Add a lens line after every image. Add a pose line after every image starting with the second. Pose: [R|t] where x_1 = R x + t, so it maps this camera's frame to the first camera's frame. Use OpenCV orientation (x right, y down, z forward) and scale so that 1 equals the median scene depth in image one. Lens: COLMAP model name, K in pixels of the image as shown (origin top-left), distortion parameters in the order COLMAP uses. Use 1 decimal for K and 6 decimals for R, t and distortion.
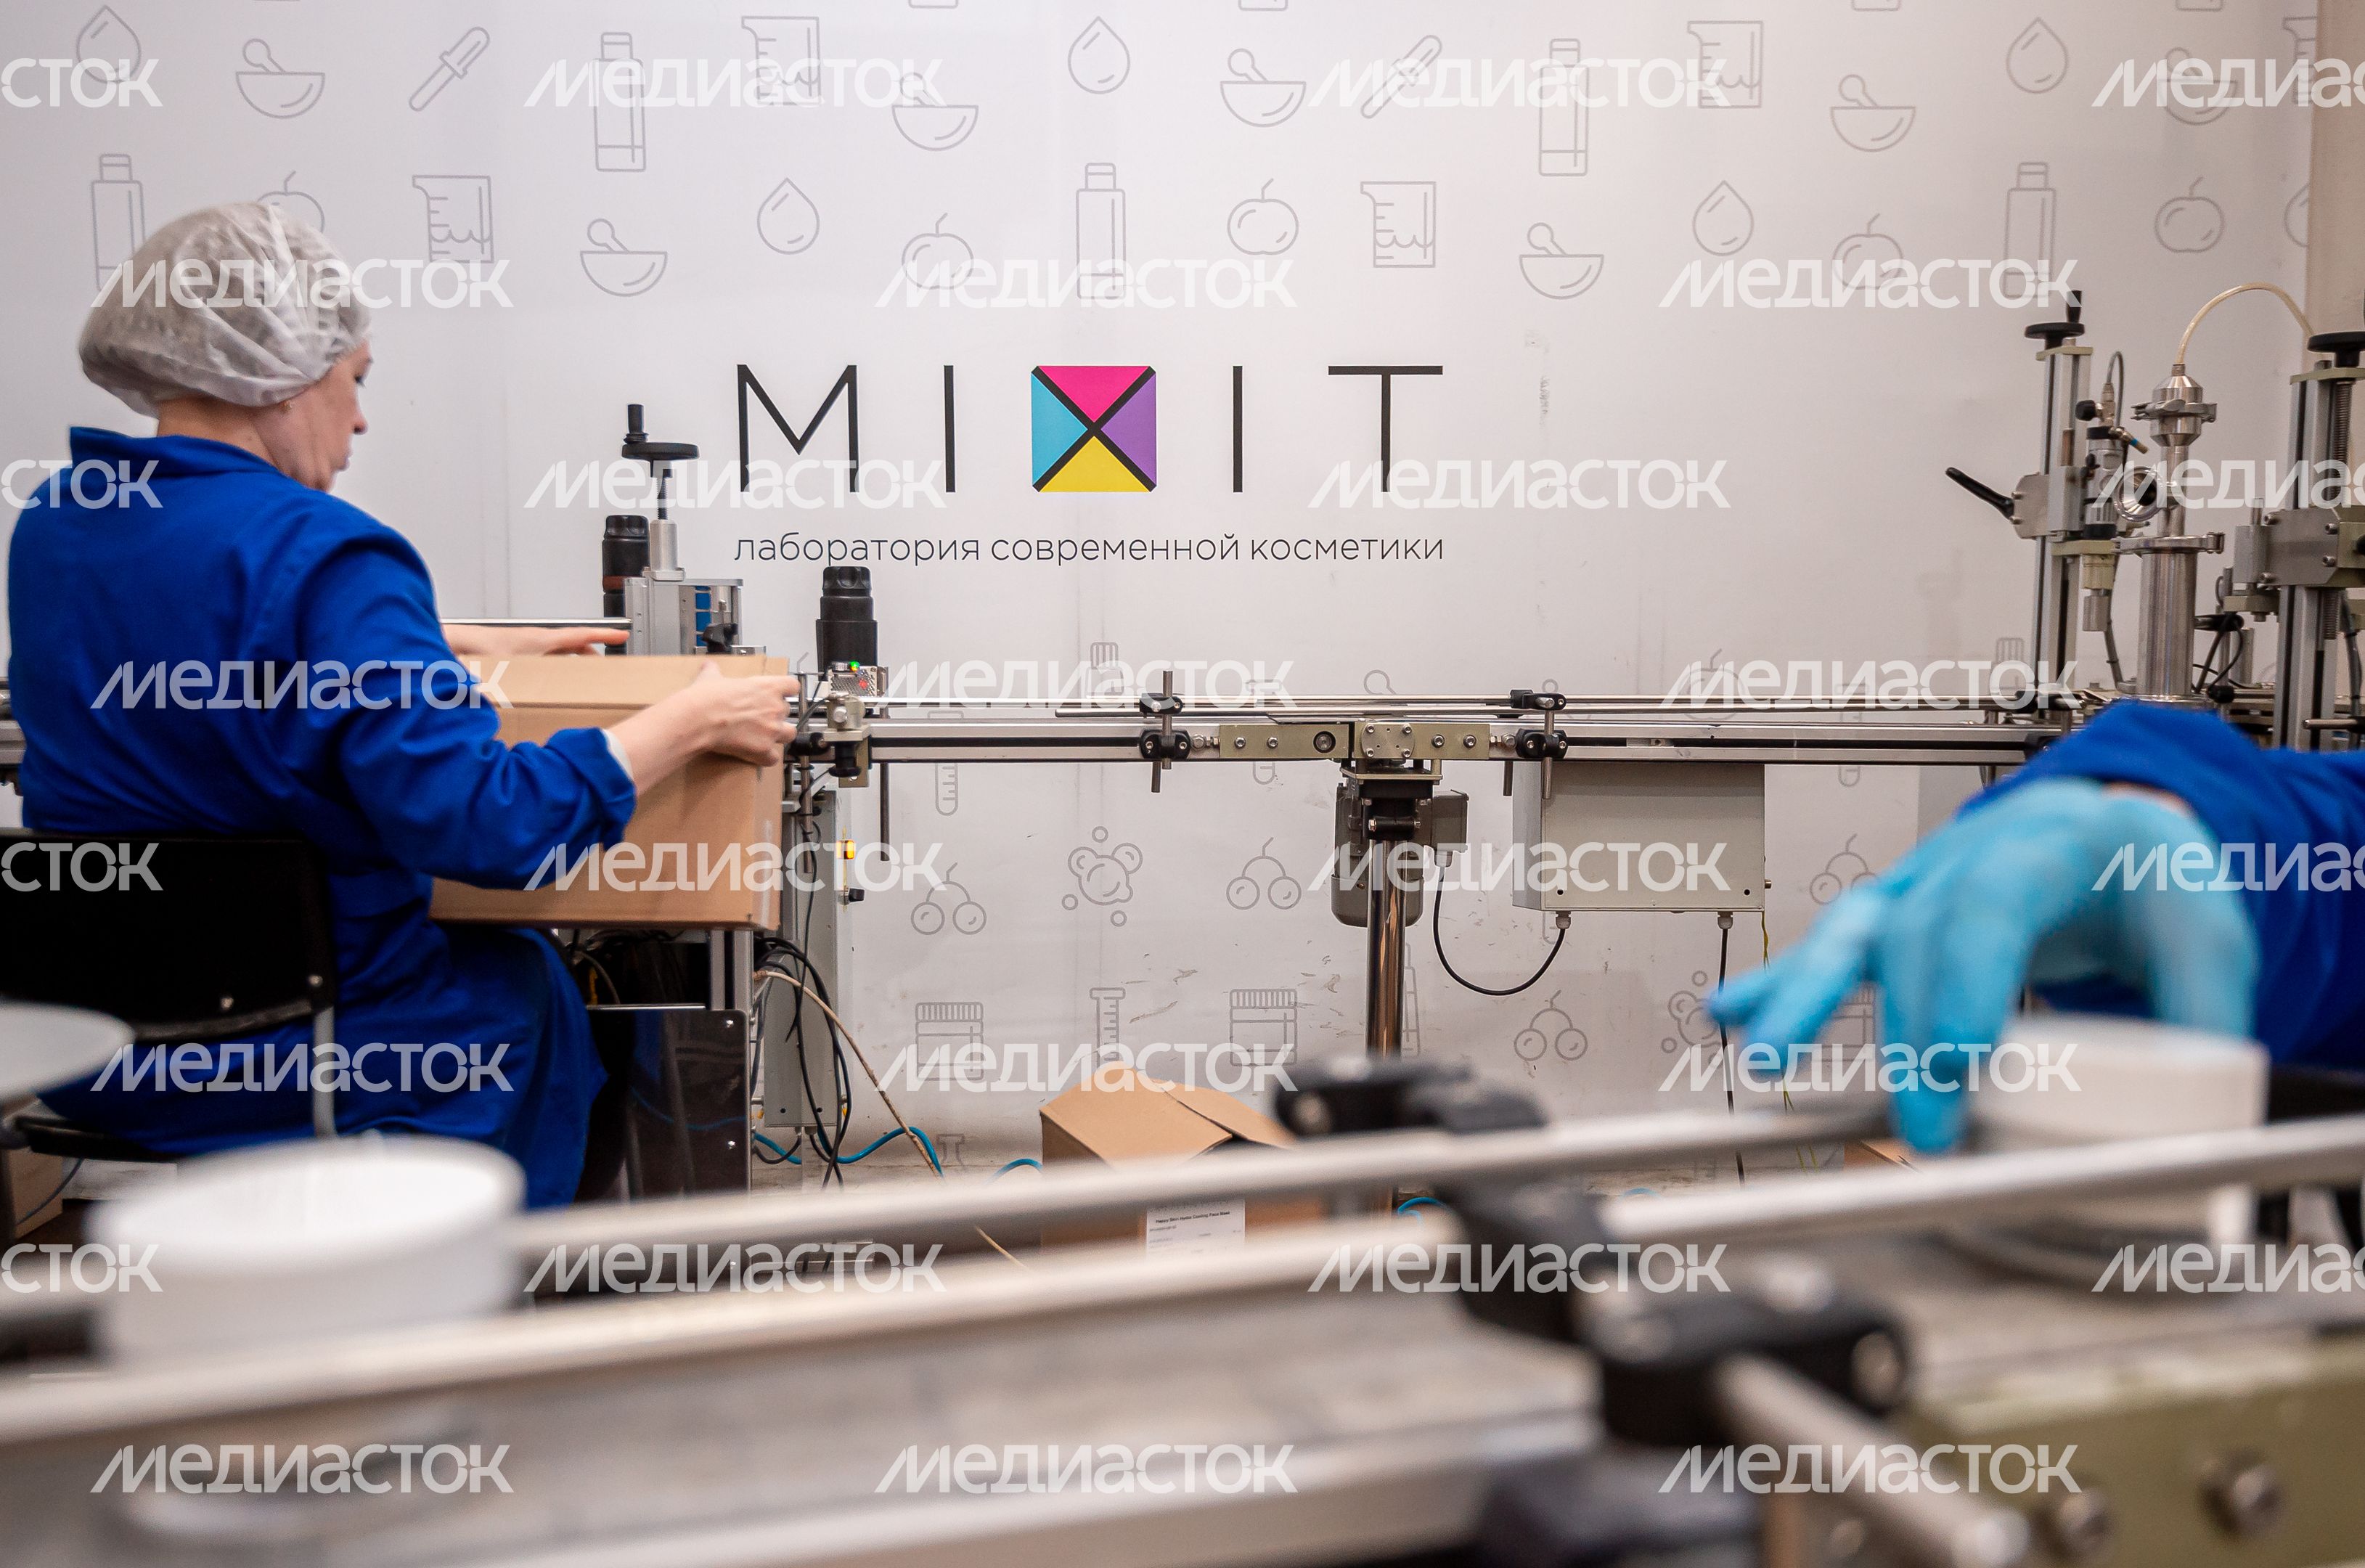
lens RADIAL K [[1829.6, 0, 1182.5], [0, 1829.6, 784.0], [0, 0, 1]] dist [0.013746, 0.001245]
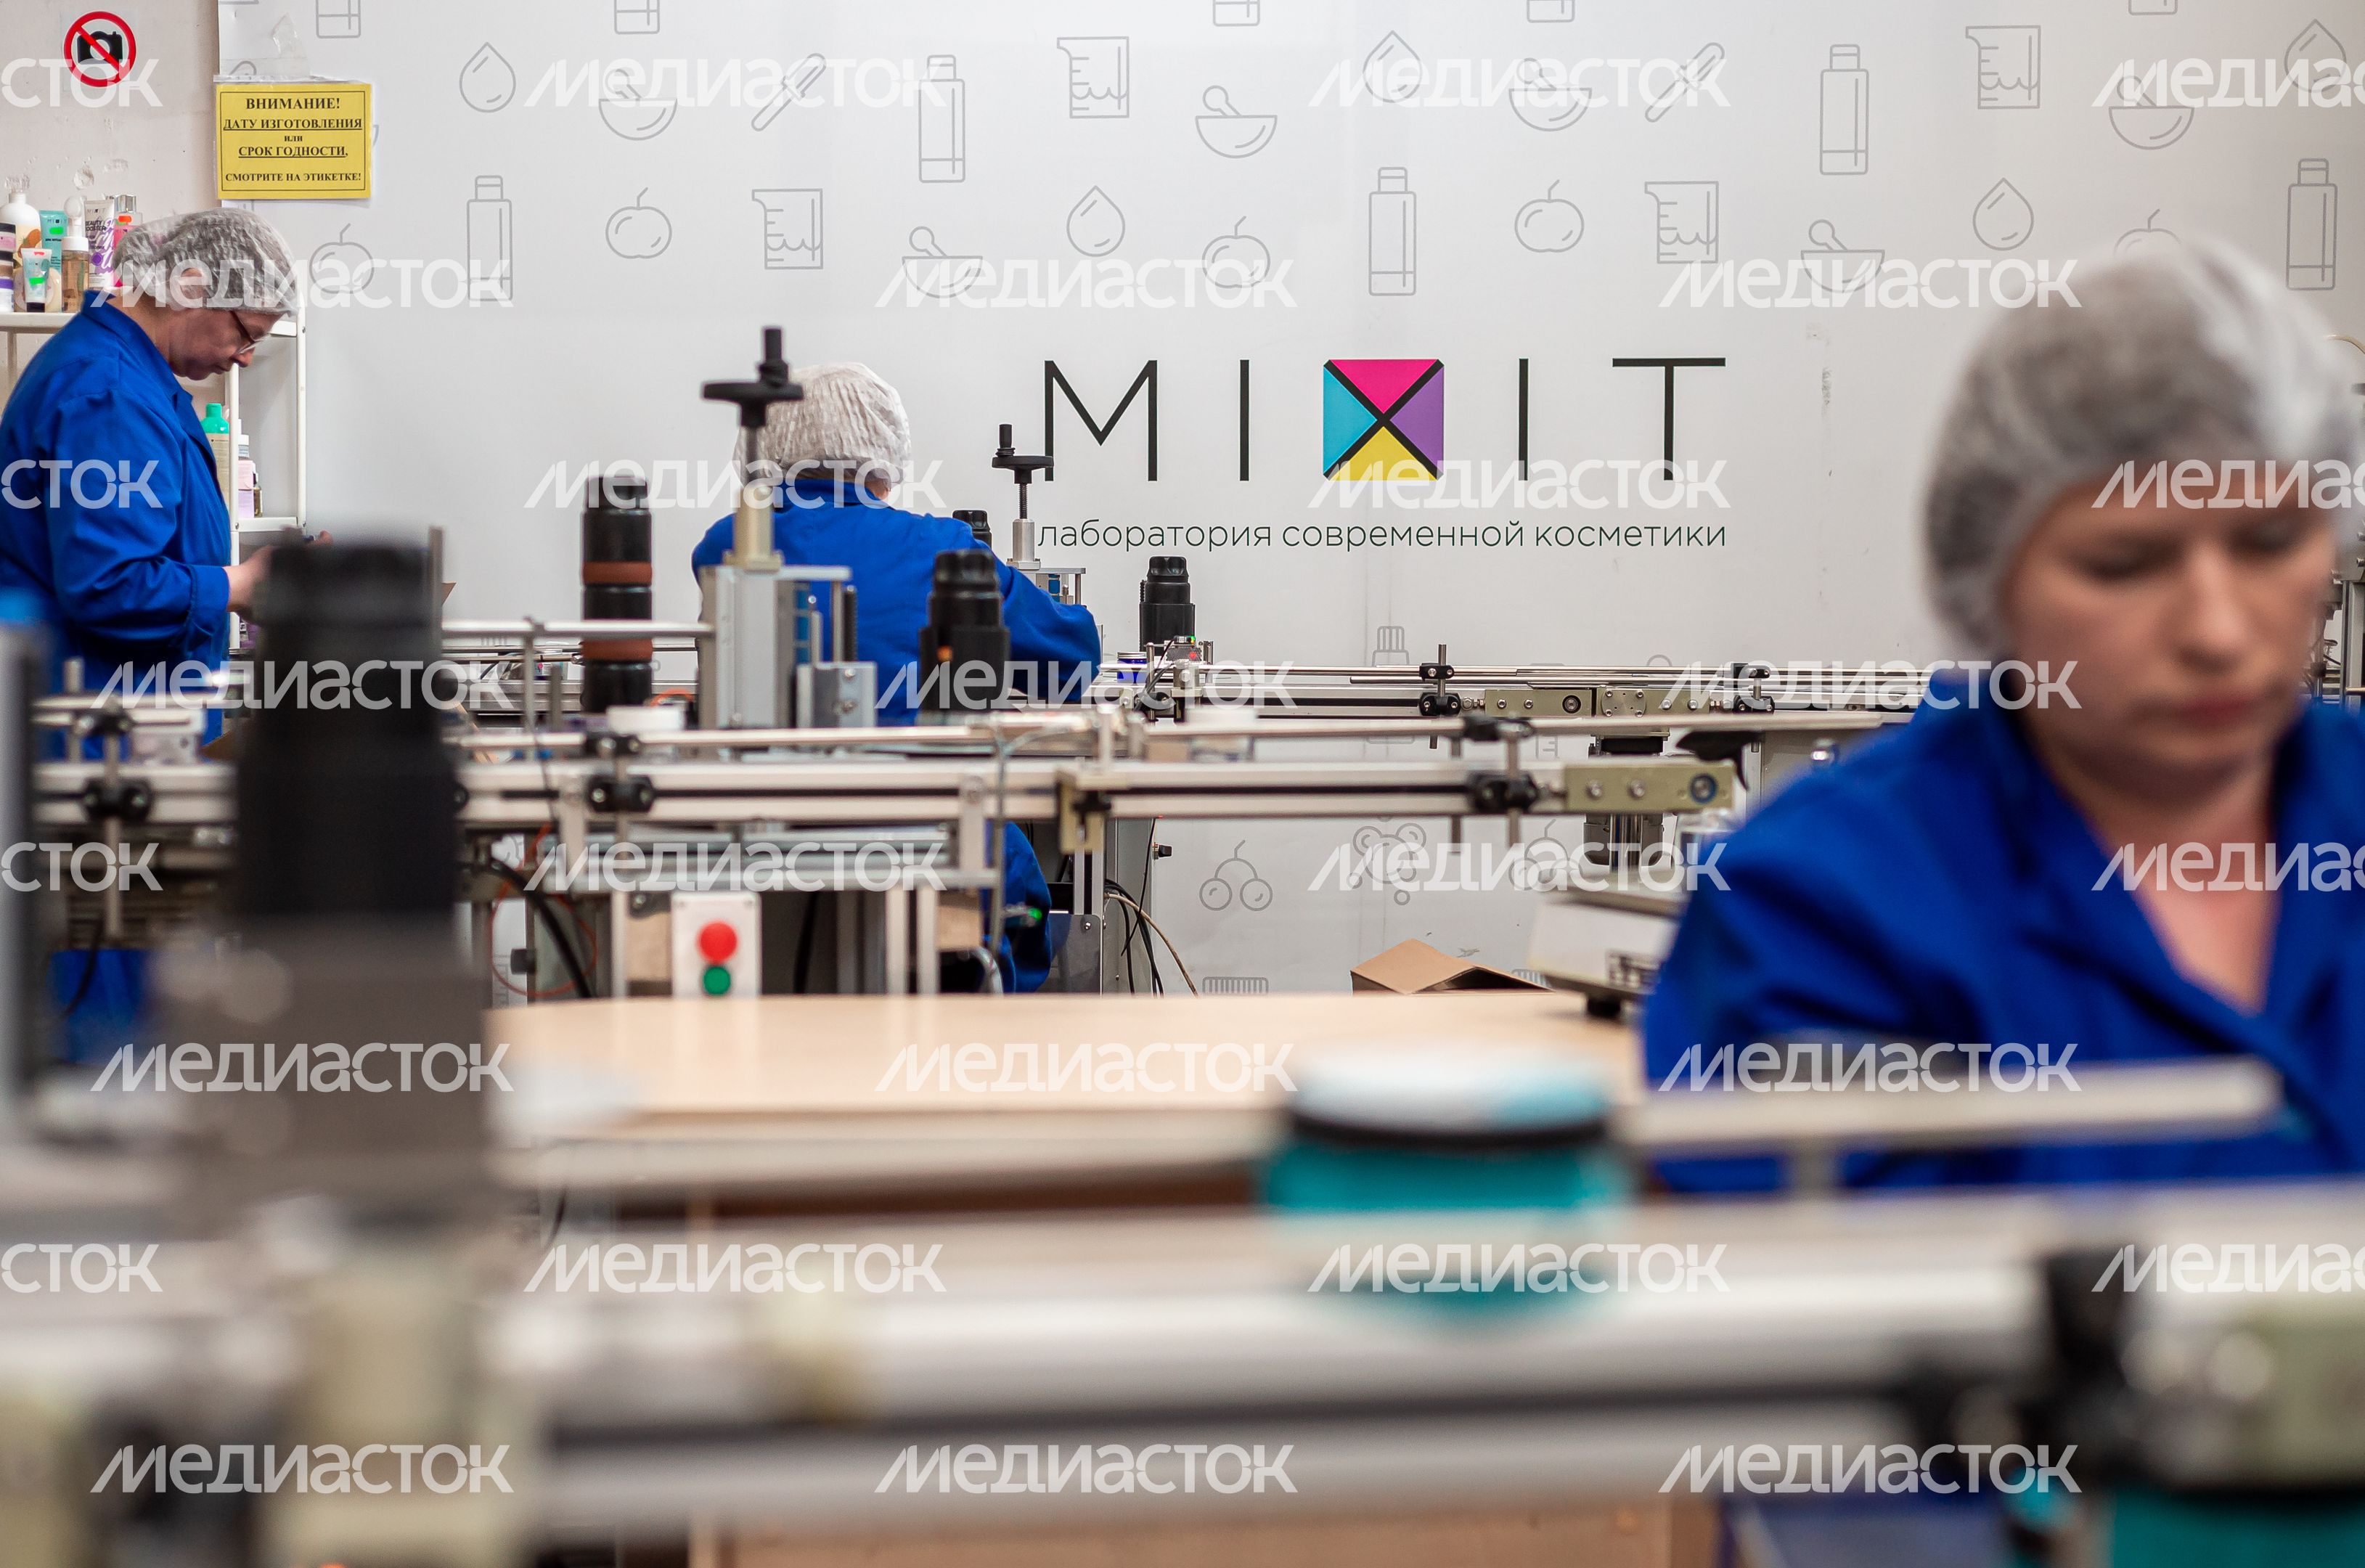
lens RADIAL K [[3347.1, 0, 1182.5], [0, 3347.1, 784.0], [0, 0, 1]] dist [-0.006235, 0.022132]
pose [[0.994596, 0.009721, -0.103364, 0.036314], [-0.013512, 0.999259, -0.036043, 0.081433], [0.102937, 0.037245, 0.993990, -0.885778]]
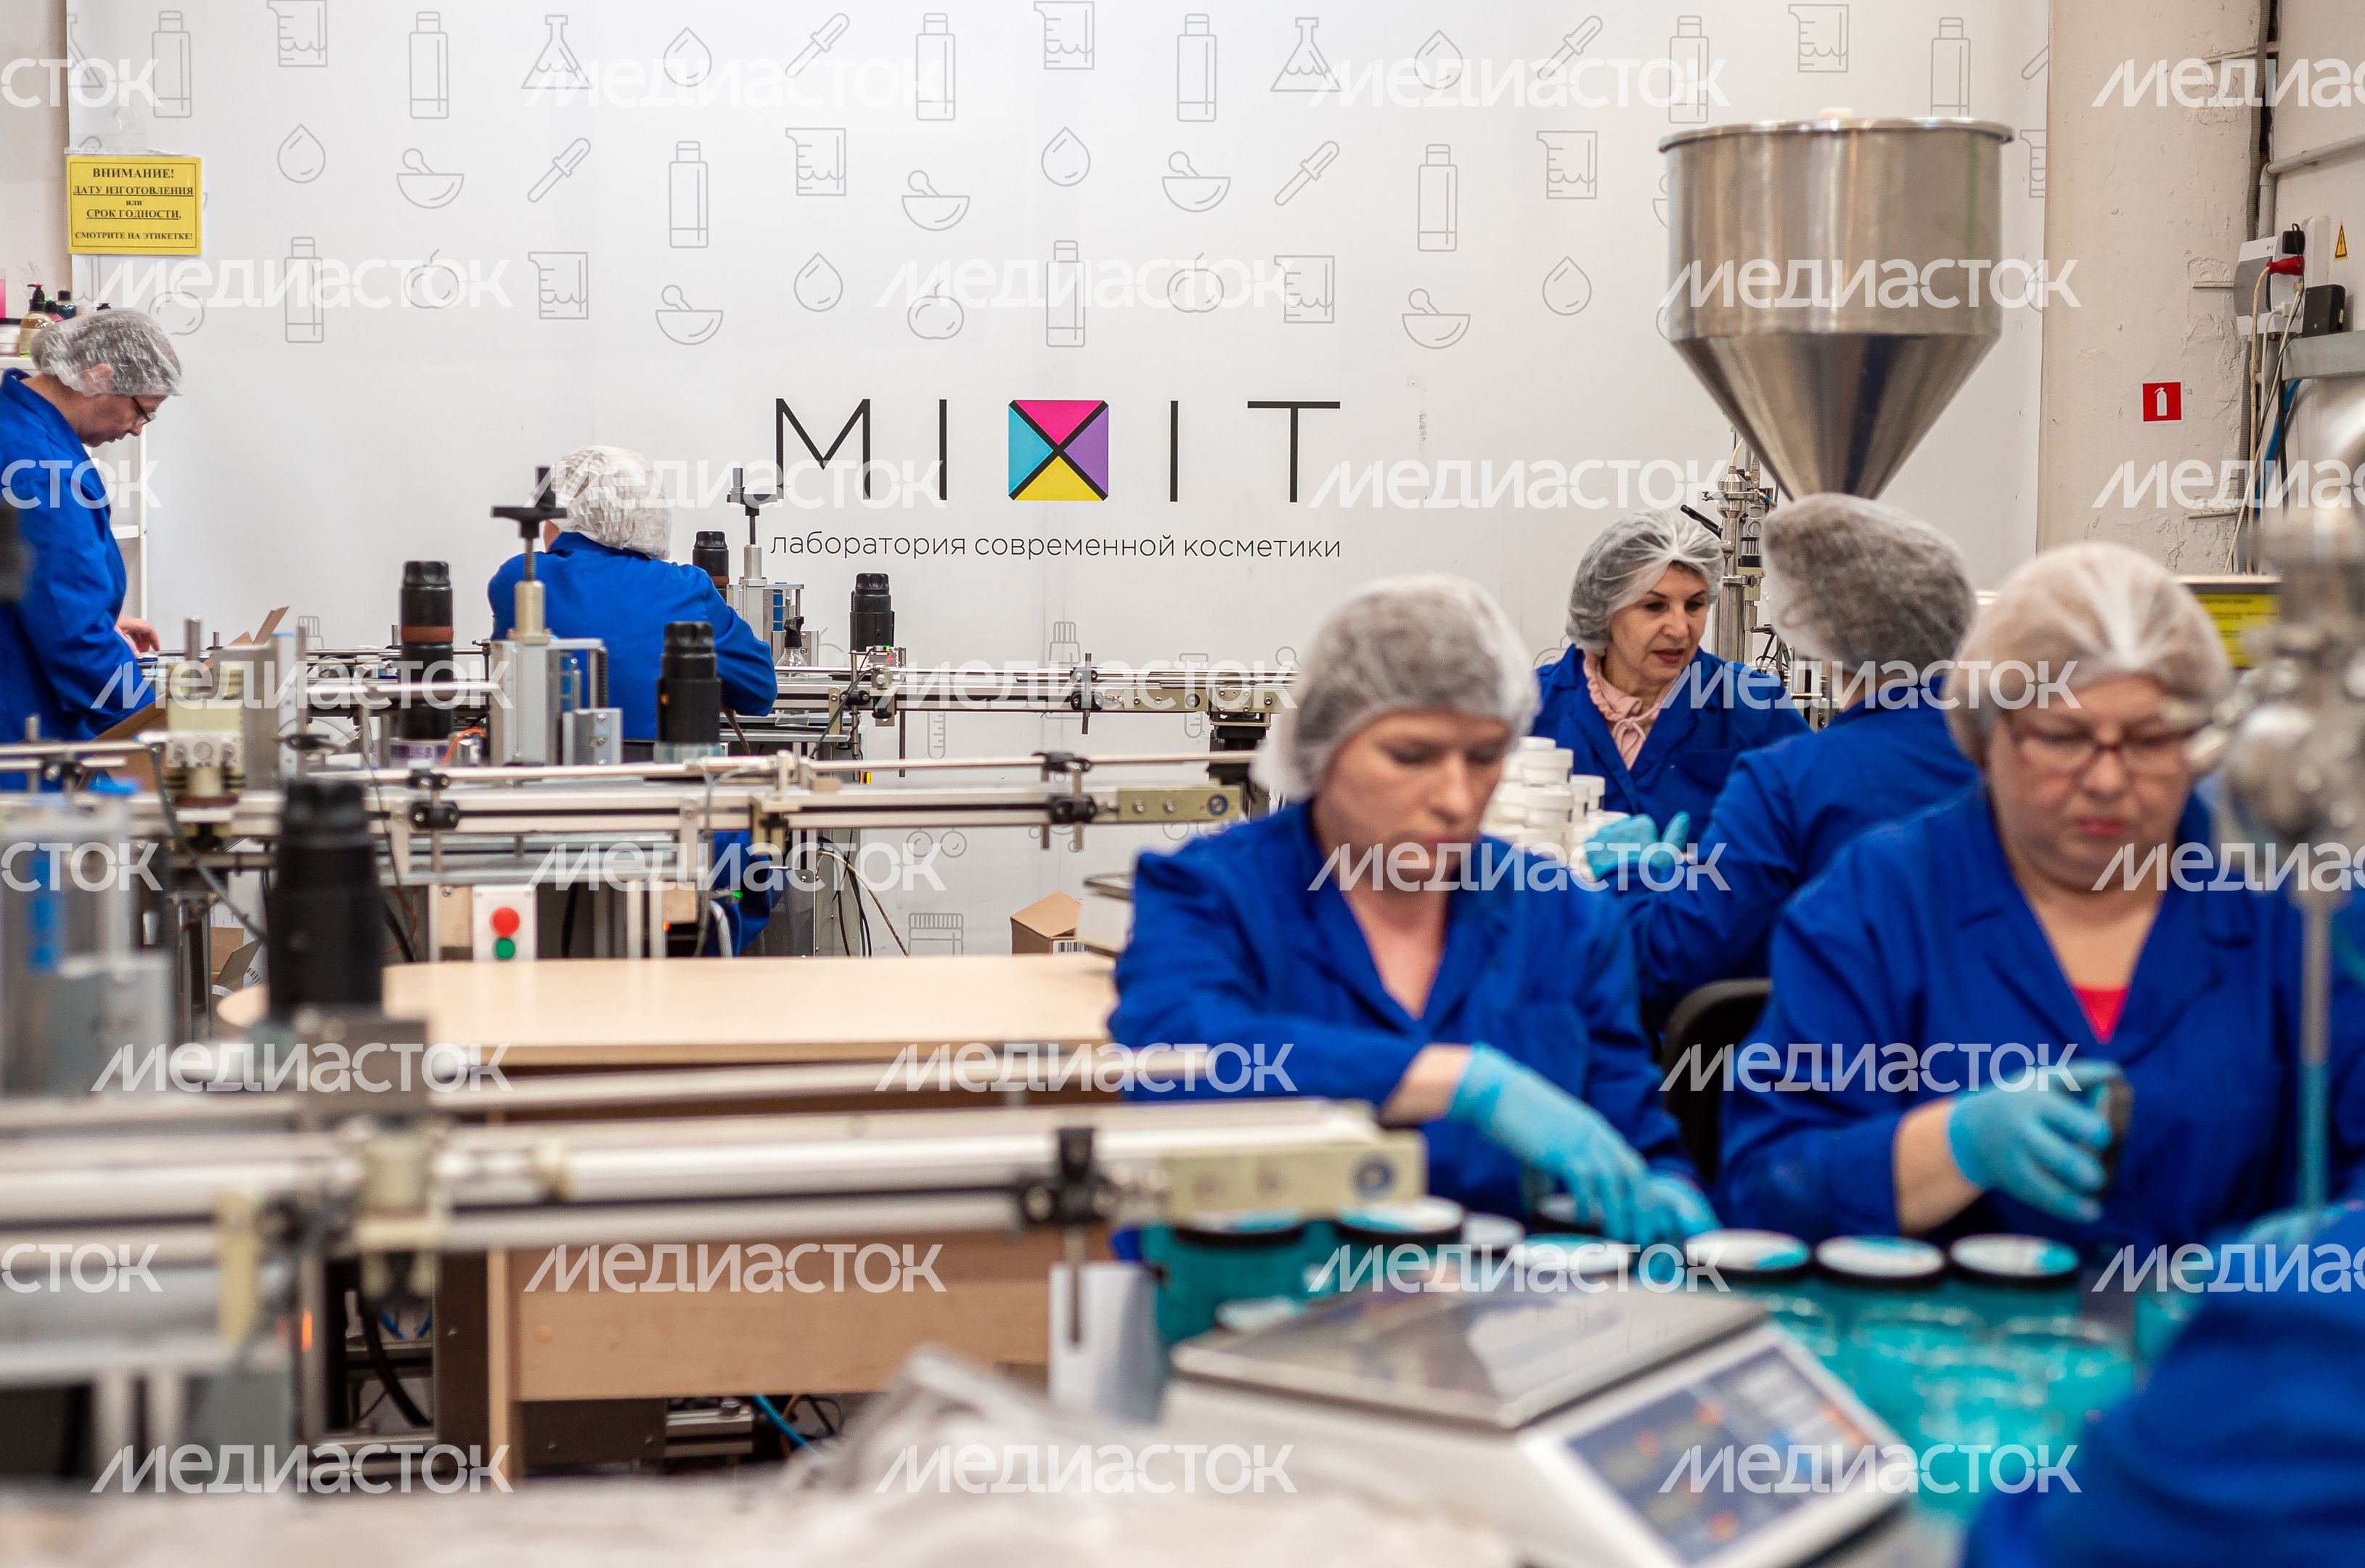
lens RADIAL K [[3347.1, 0, 1182.5], [0, 3347.1, 784.0], [0, 0, 1]] dist [-0.006235, 0.022132]
pose [[0.999165, 0.013020, -0.038729, 0.127389], [-0.013201, 0.999903, -0.004425, 0.041999], [0.038667, 0.004933, 0.999240, -1.274034]]
